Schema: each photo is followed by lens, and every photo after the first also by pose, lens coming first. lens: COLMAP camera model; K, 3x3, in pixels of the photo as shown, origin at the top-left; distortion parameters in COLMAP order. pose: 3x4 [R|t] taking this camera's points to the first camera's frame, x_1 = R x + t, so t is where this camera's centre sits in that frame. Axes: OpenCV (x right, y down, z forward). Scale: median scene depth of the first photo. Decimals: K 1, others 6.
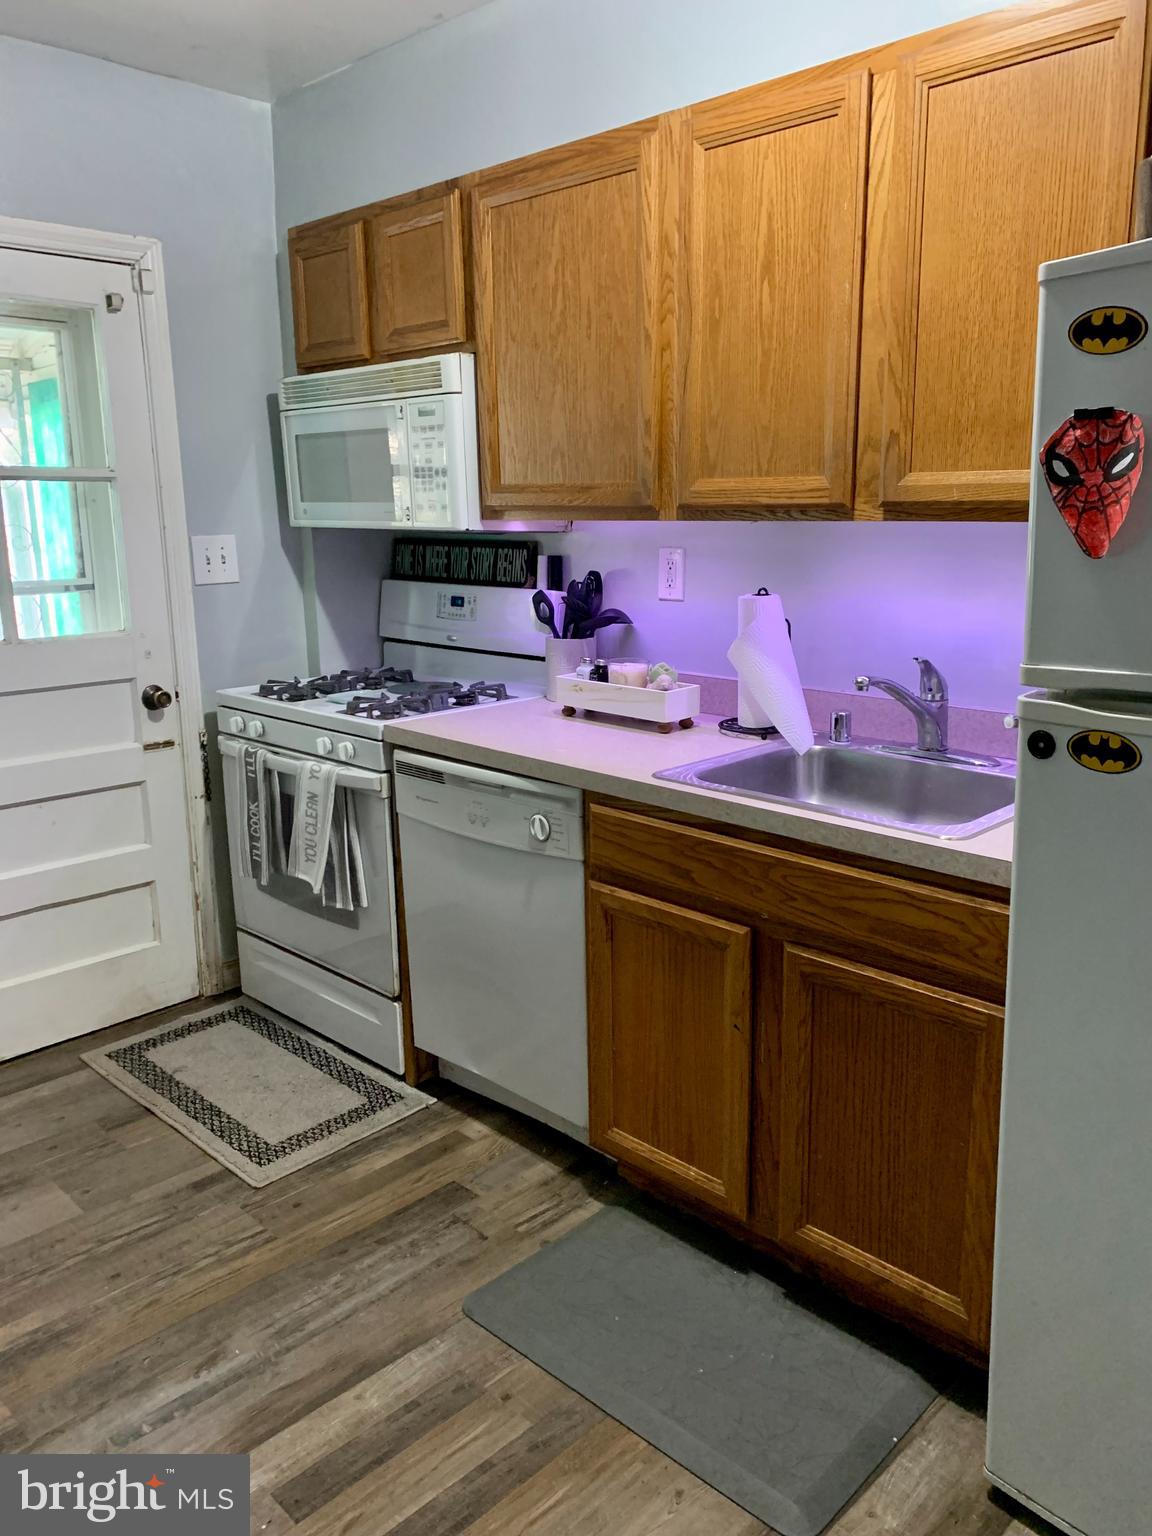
lens RADIAL K [[1196.7, 0, 573.5], [0, 1196.7, 763.6], [0, 0, 1]] dist [0.110364, -0.147944]
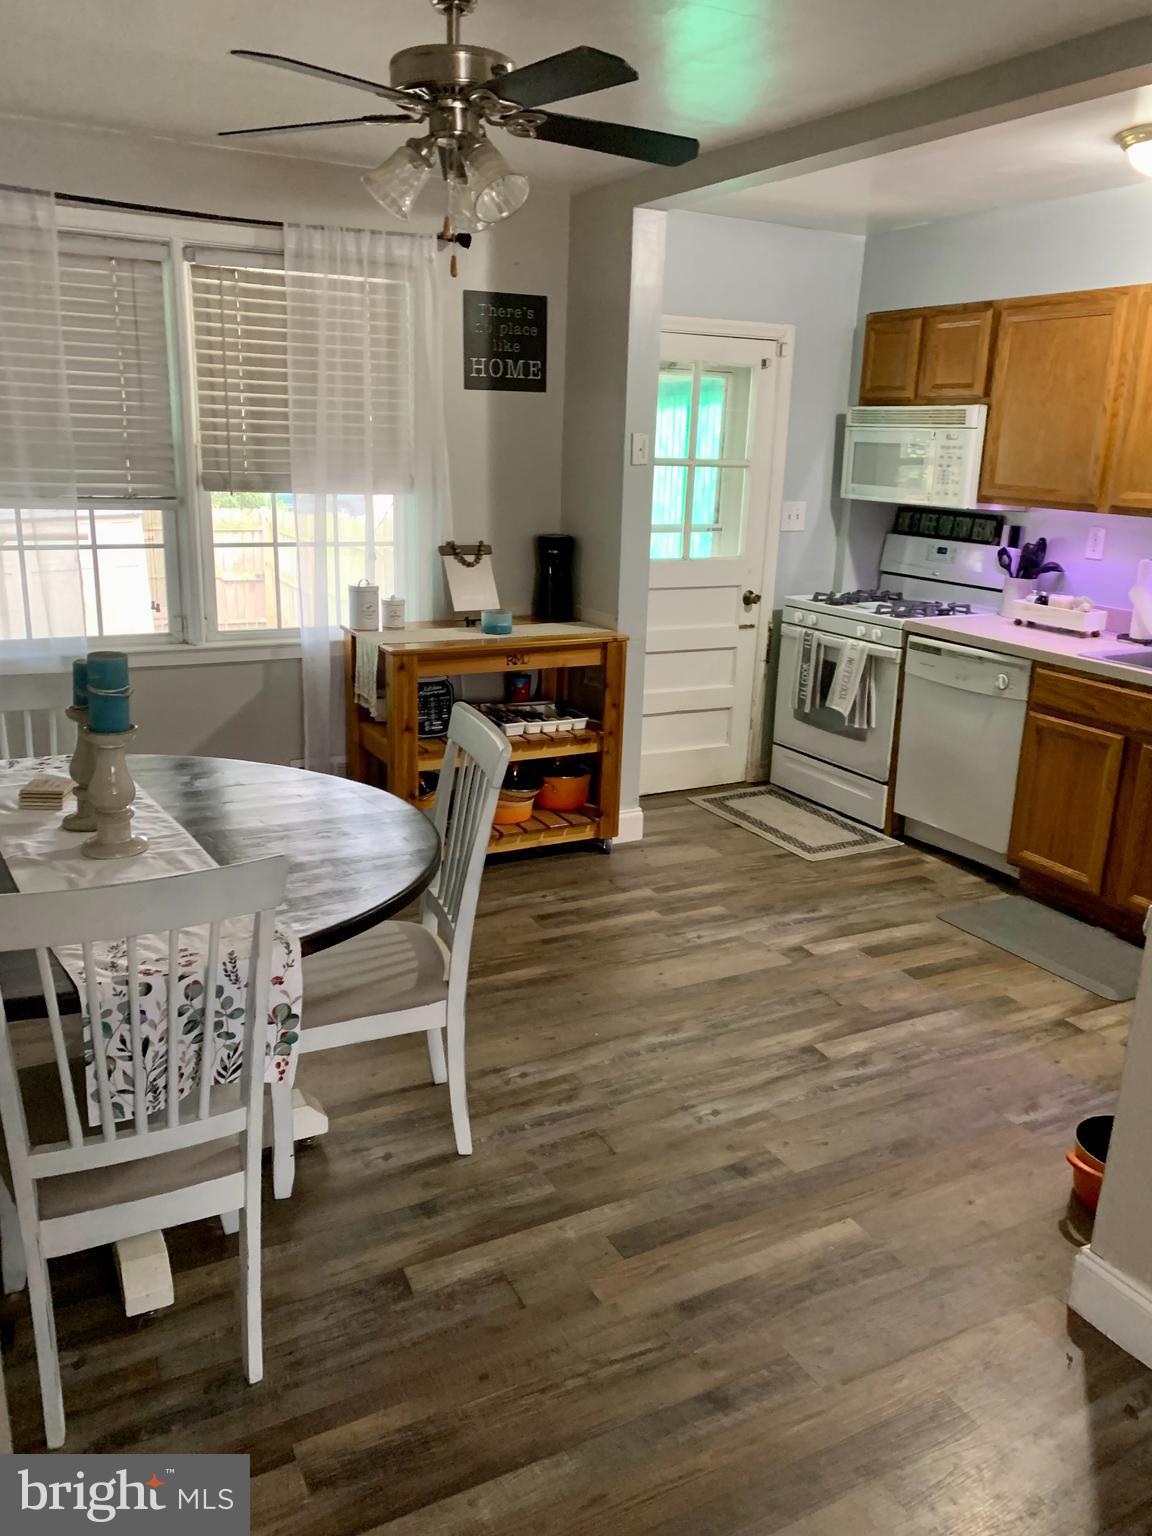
lens RADIAL K [[1196.7, 0, 573.5], [0, 1196.7, 763.6], [0, 0, 1]] dist [0.110364, -0.147944]
pose [[0.957226, 0.118858, -0.263803, -0.123956], [-0.105348, 0.992320, 0.064833, 0.104008], [0.269483, -0.034269, 0.962395, -0.772740]]
